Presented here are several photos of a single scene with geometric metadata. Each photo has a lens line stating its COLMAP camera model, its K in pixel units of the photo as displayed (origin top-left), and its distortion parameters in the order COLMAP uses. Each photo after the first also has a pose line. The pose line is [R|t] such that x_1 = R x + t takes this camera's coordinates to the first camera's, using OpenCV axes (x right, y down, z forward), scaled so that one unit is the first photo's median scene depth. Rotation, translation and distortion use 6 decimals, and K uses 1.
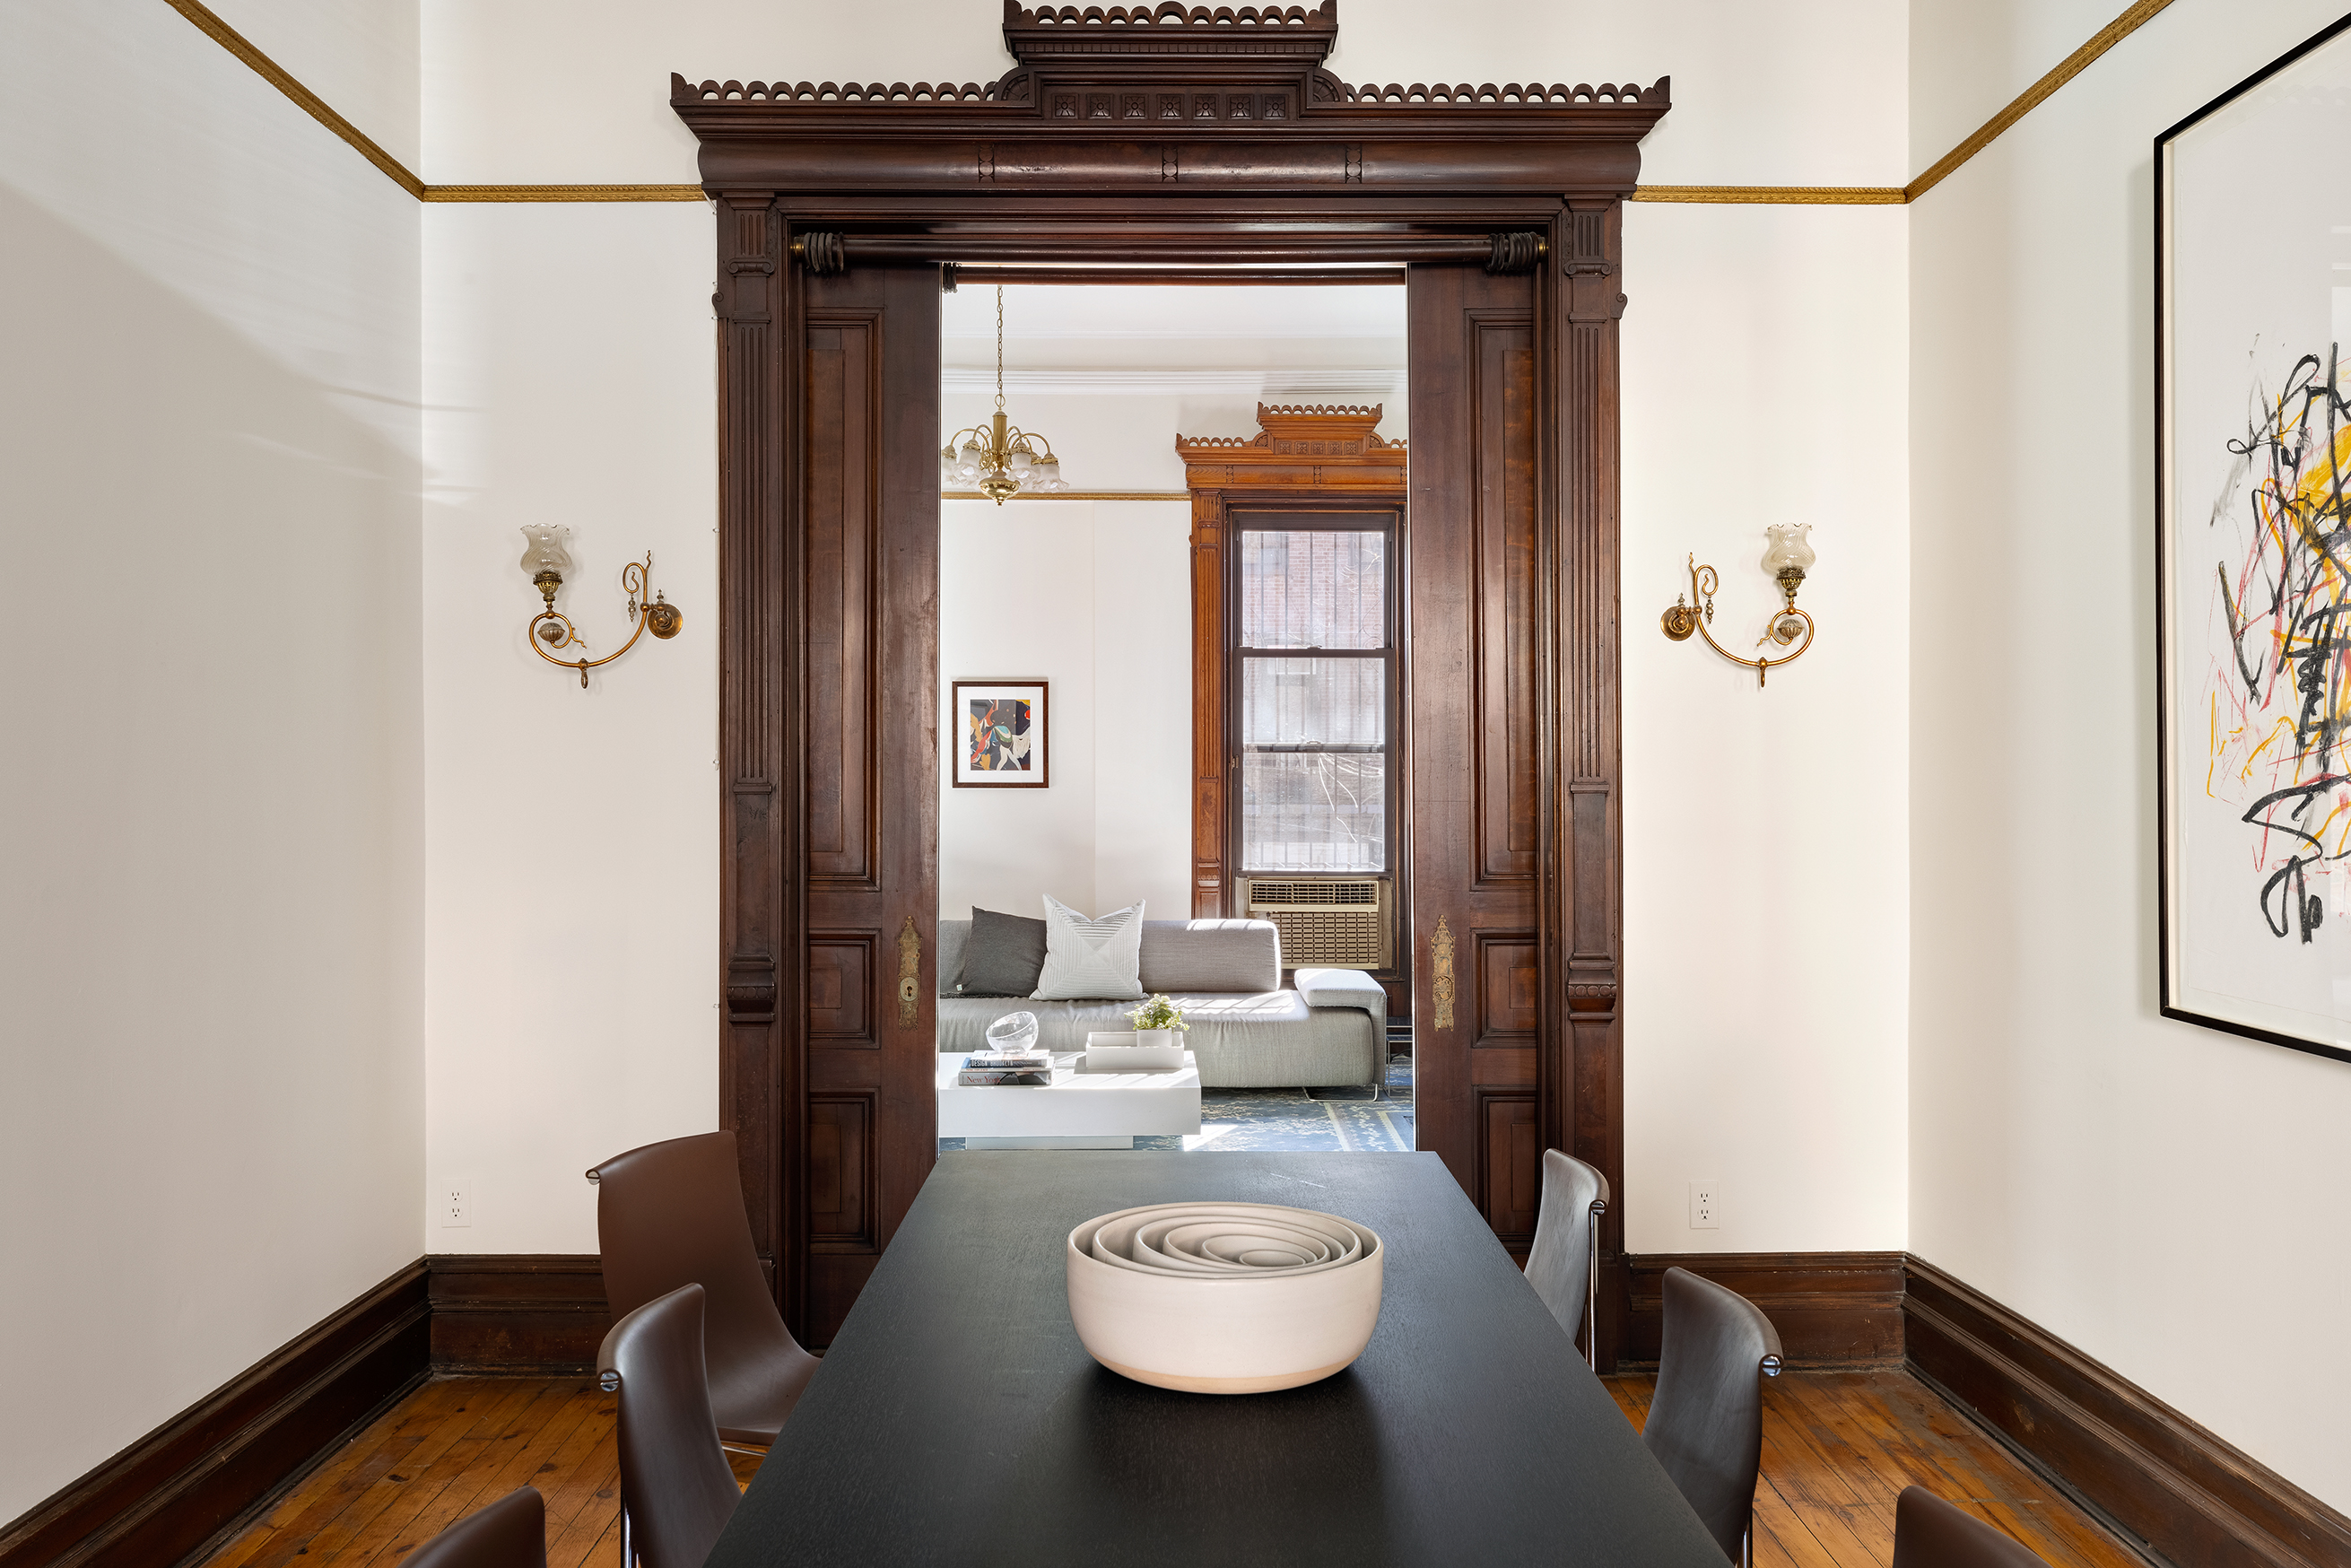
lens RADIAL K [[1822.8, 0, 1170.2], [0, 1822.8, 773.9], [0, 0, 1]] dist [-0.003814, -0.000396]
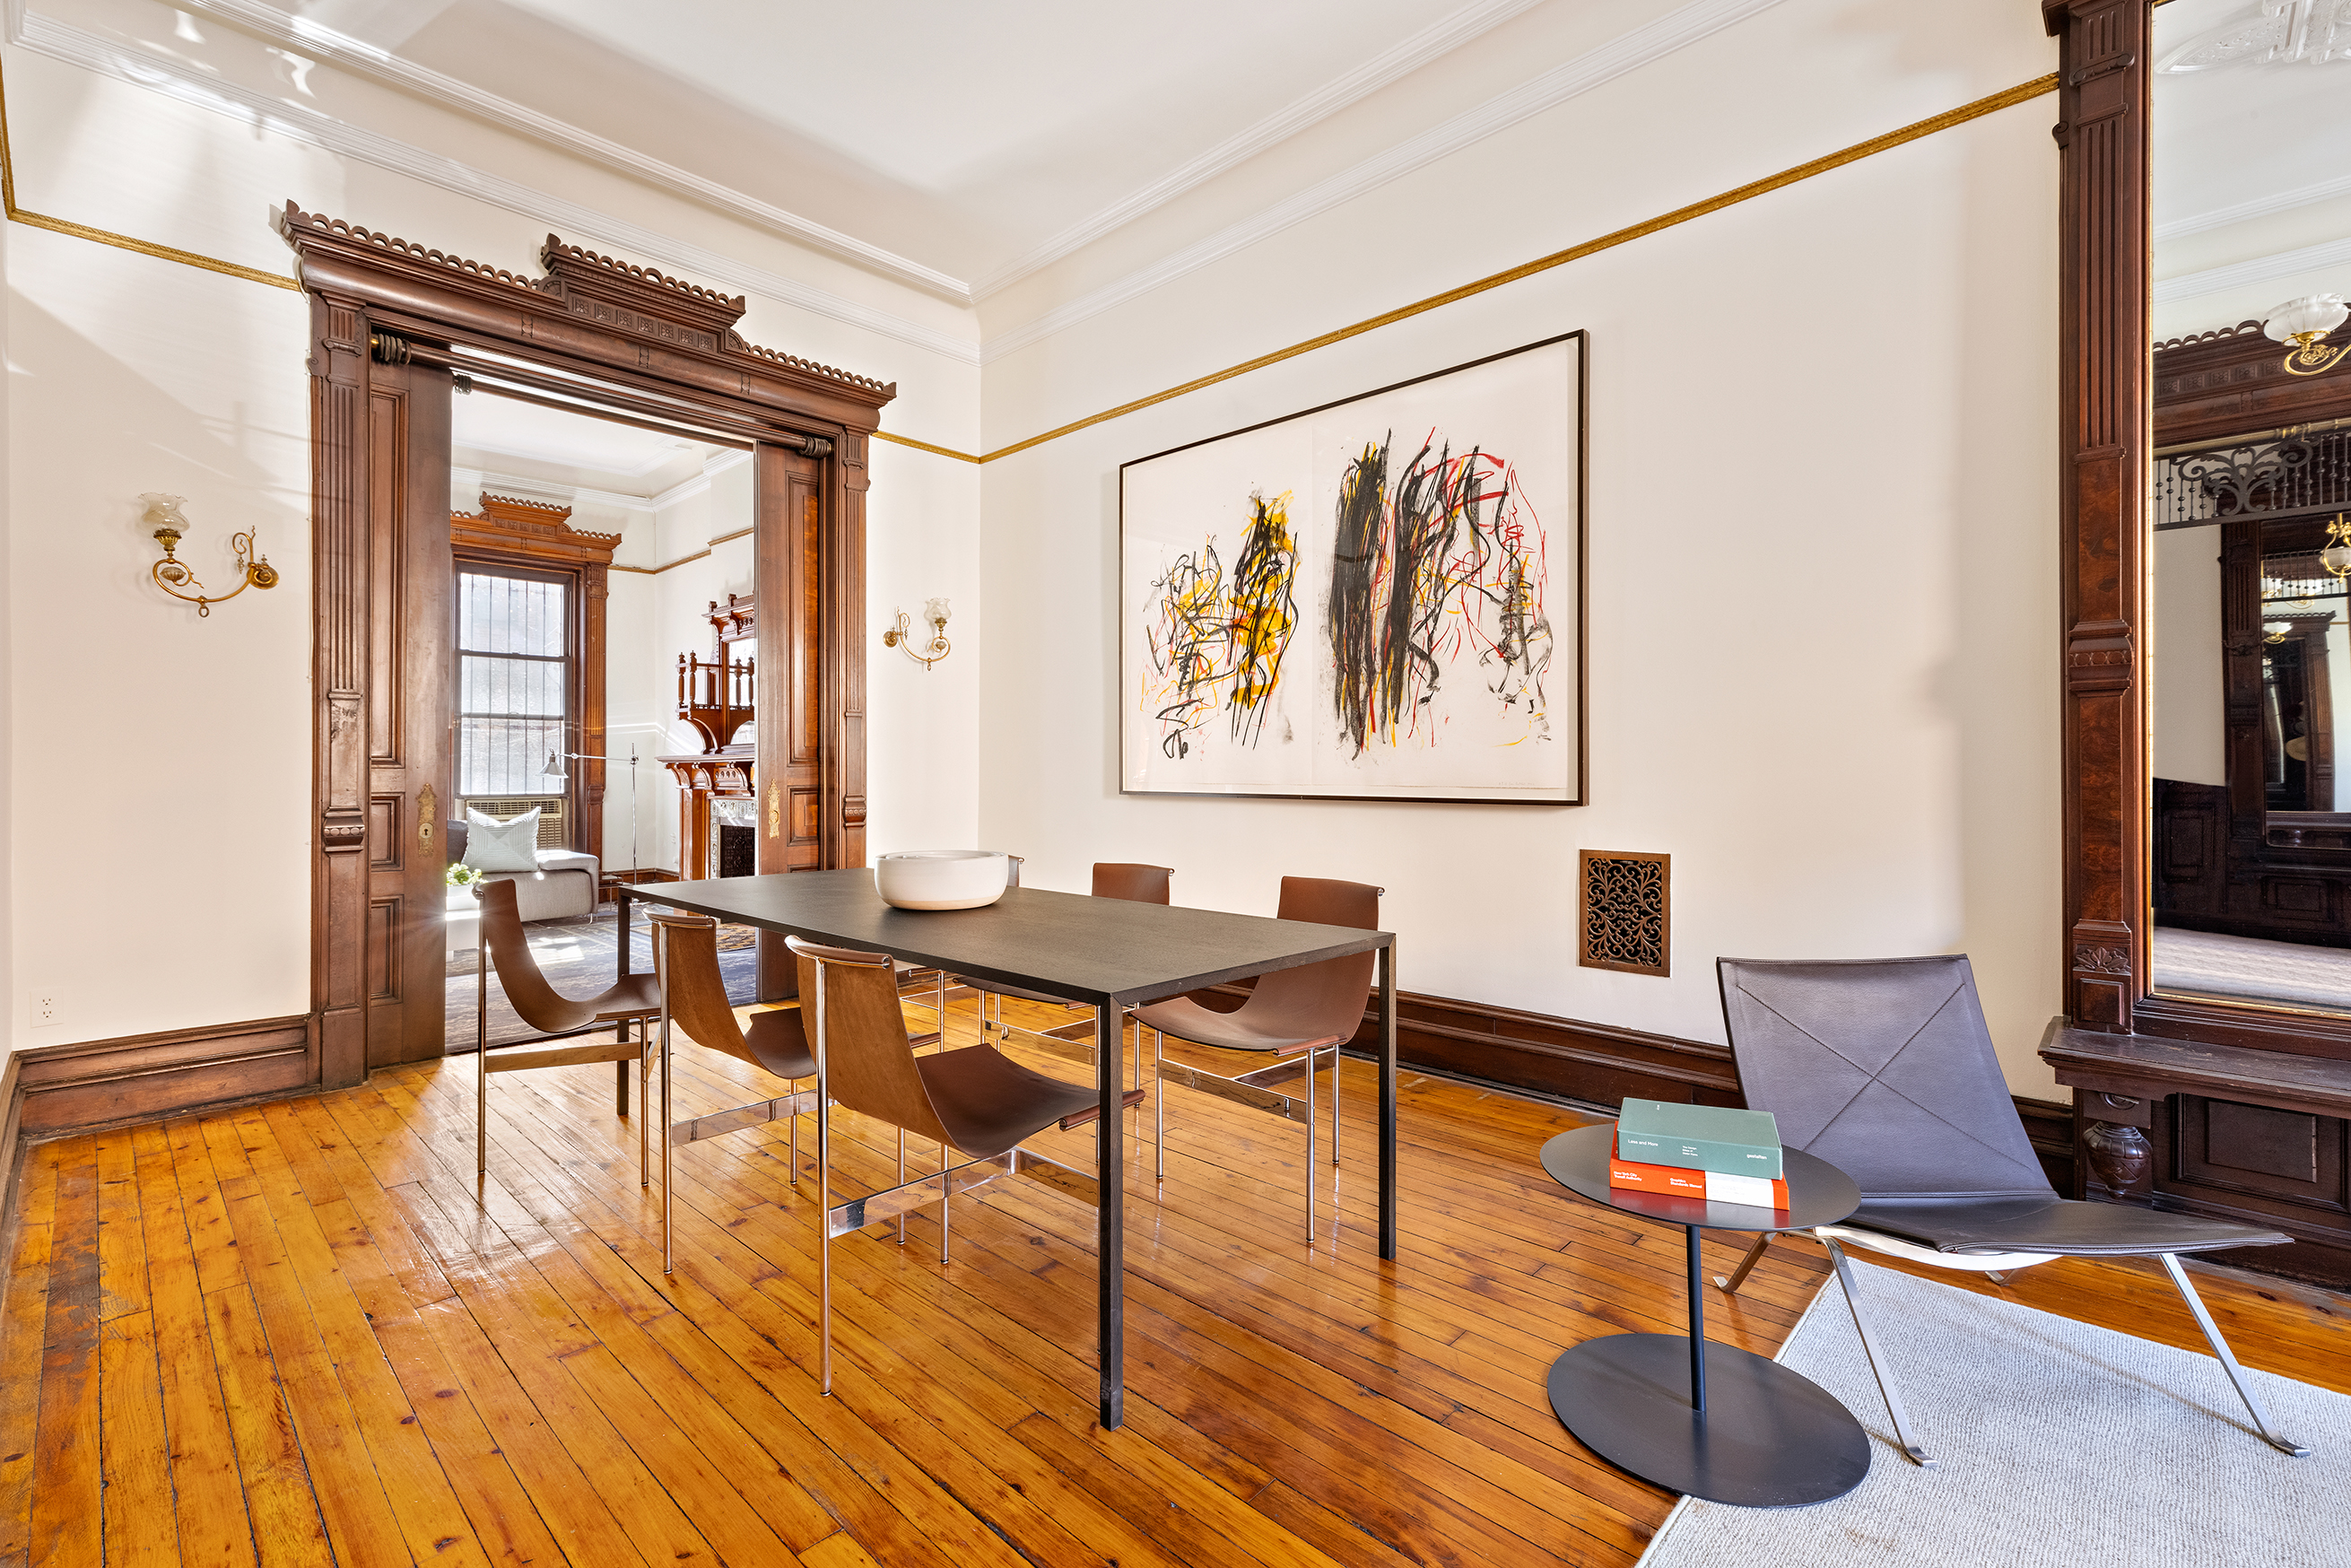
lens RADIAL K [[1039.8, 0, 1175.5], [0, 1039.8, 784.0], [0, 0, 1]] dist [-0.001199, -0.000515]
pose [[0.694661, -0.013841, 0.719204, -0.372337], [0.003523, 0.999868, 0.015840, 0.069902], [-0.719329, -0.008469, 0.694618, -0.089904]]
